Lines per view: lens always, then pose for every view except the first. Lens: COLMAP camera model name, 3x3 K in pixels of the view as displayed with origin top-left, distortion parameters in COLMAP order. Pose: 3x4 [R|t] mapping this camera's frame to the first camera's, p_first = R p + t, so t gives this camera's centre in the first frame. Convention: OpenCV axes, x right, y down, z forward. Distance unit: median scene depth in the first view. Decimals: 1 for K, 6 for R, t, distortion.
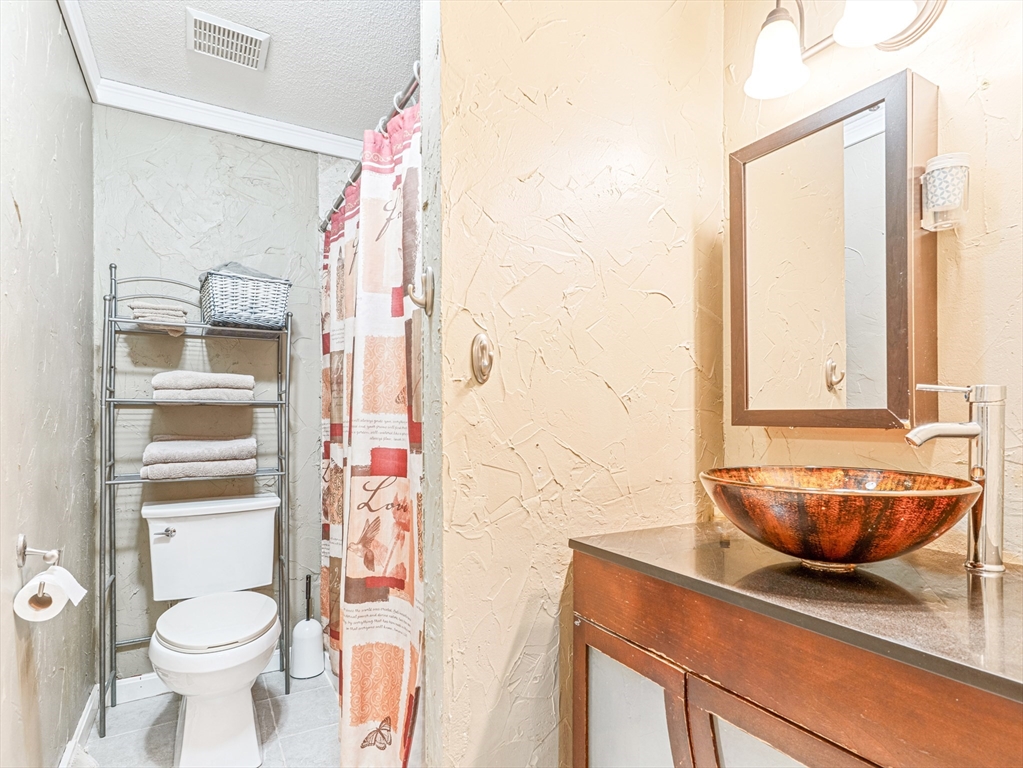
lens RADIAL K [[561.1, 0, 507.6], [0, 561.1, 420.7], [0, 0, 1]] dist [-0.003392, 0.002779]
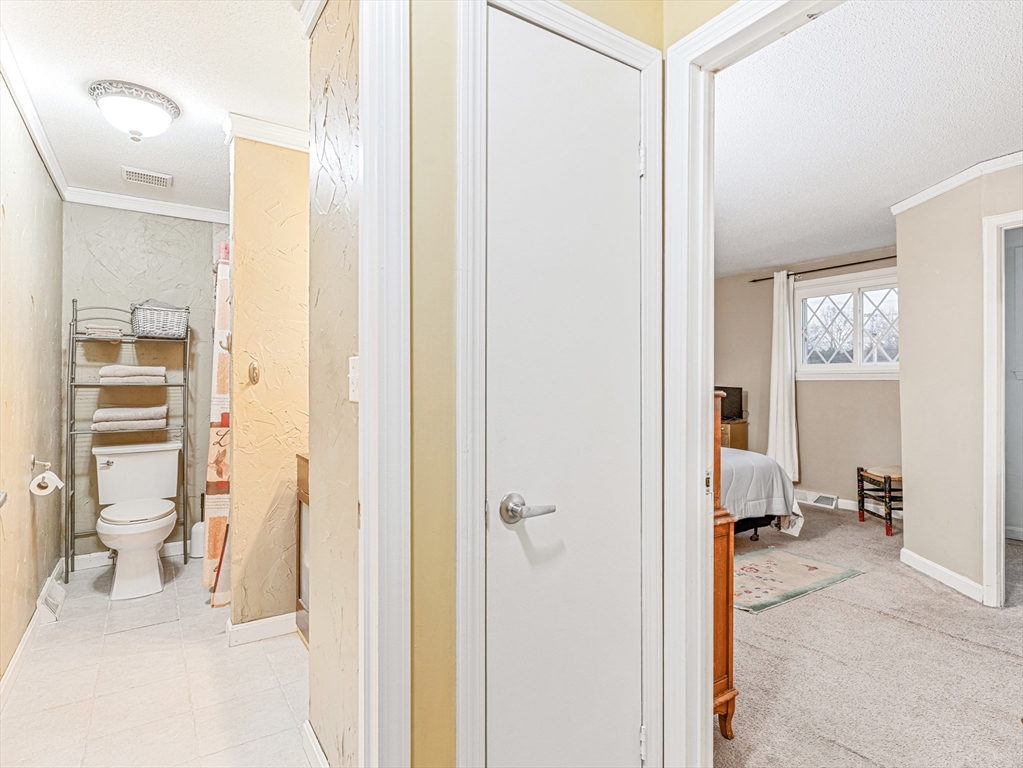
lens RADIAL K [[561.1, 0, 513.3], [0, 561.1, 379.9], [0, 0, 1]] dist [-0.003392, 0.002779]
pose [[0.997441, 0.004410, 0.071359, 0.454283], [-0.003921, 0.999968, -0.006989, -0.039306], [-0.071387, 0.006691, 0.997426, -0.717830]]
